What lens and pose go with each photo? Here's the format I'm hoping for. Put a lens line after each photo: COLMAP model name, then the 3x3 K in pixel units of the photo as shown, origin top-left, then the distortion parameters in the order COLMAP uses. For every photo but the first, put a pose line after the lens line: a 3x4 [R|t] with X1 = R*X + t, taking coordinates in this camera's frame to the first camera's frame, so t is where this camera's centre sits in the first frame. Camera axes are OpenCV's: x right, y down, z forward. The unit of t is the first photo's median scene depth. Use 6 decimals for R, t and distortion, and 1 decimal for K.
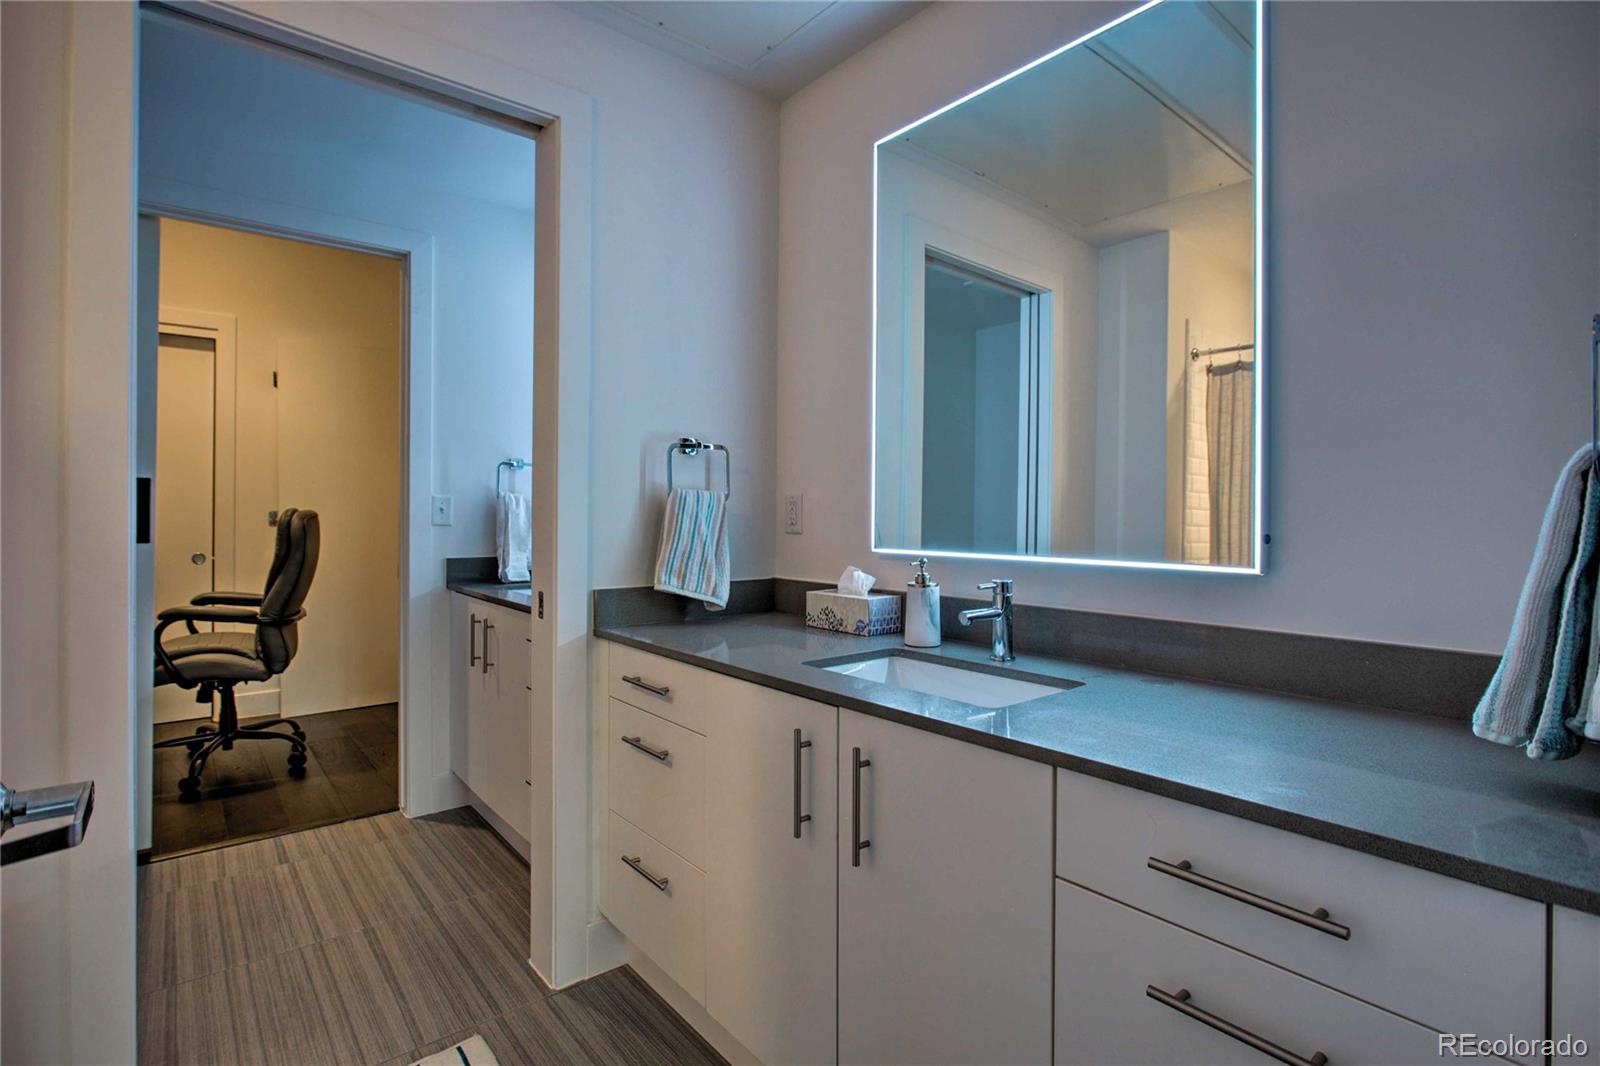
lens RADIAL K [[765.4, 0, 801.3], [0, 765.4, 528.6], [0, 0, 1]] dist [-0.014440, 0.002932]
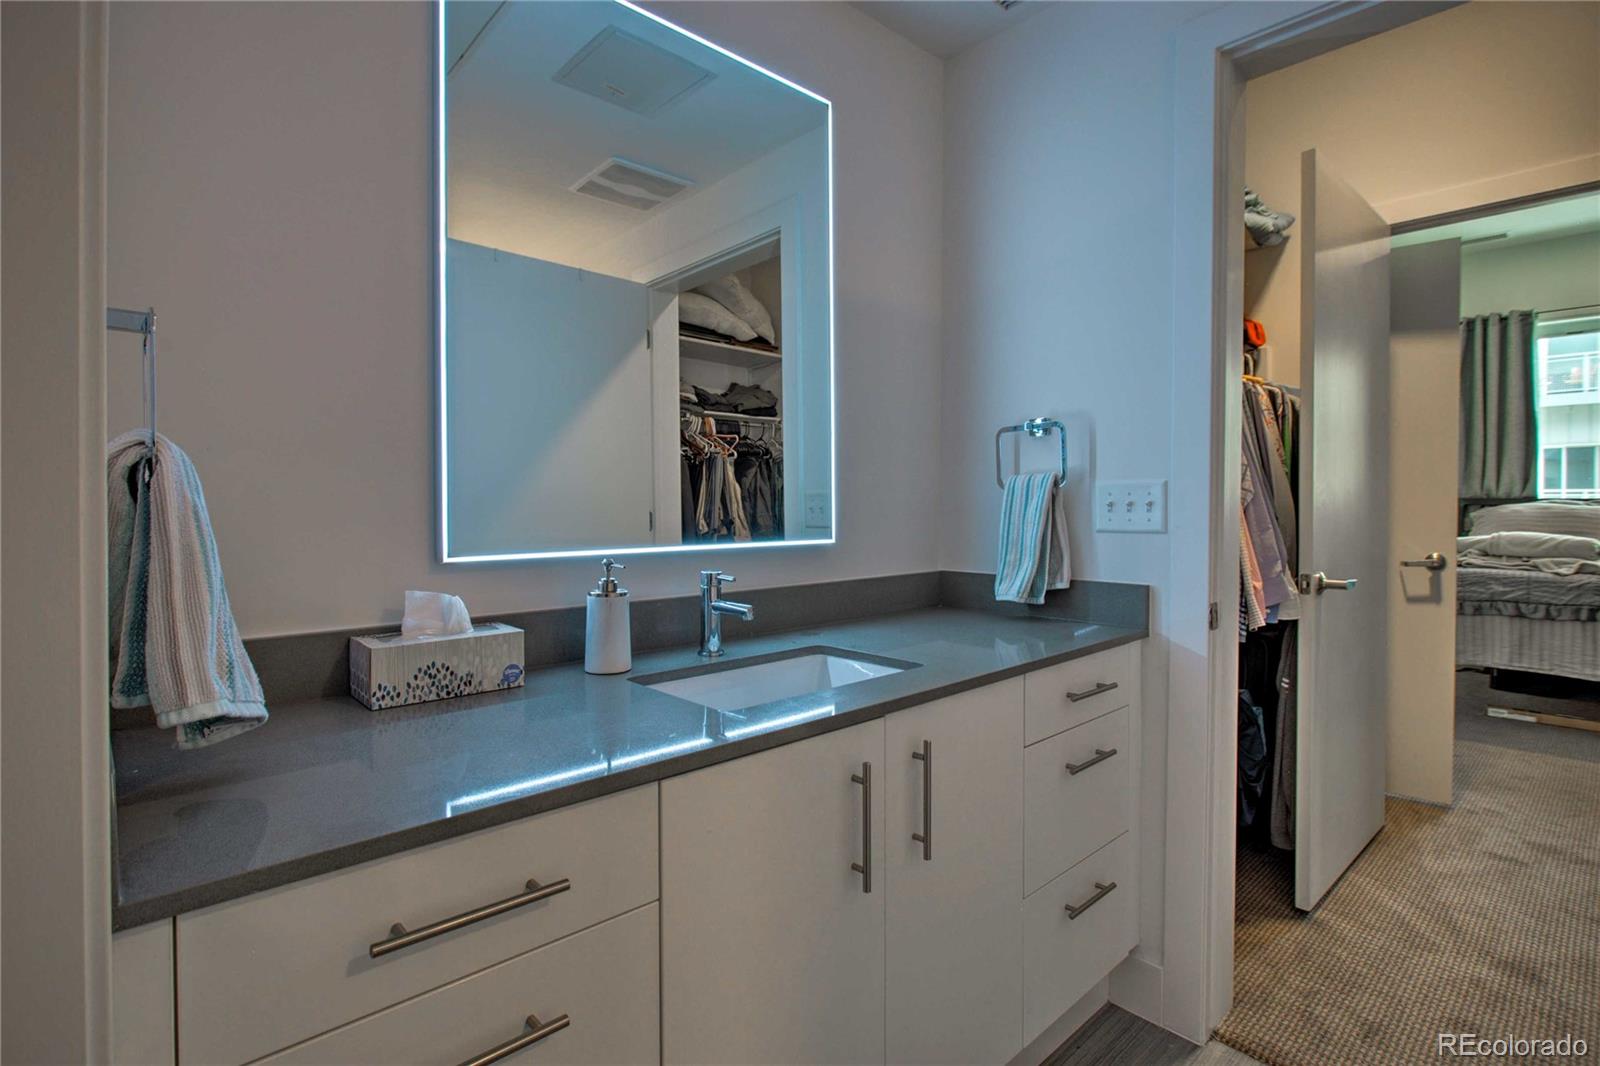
lens RADIAL K [[765.4, 0, 795.8], [0, 765.4, 525.7], [0, 0, 1]] dist [-0.014440, 0.002932]
pose [[-0.050803, -0.023048, 0.998443, -0.575222], [0.026672, 0.999346, 0.024426, -0.008215], [-0.998352, 0.027871, -0.050155, 0.780346]]
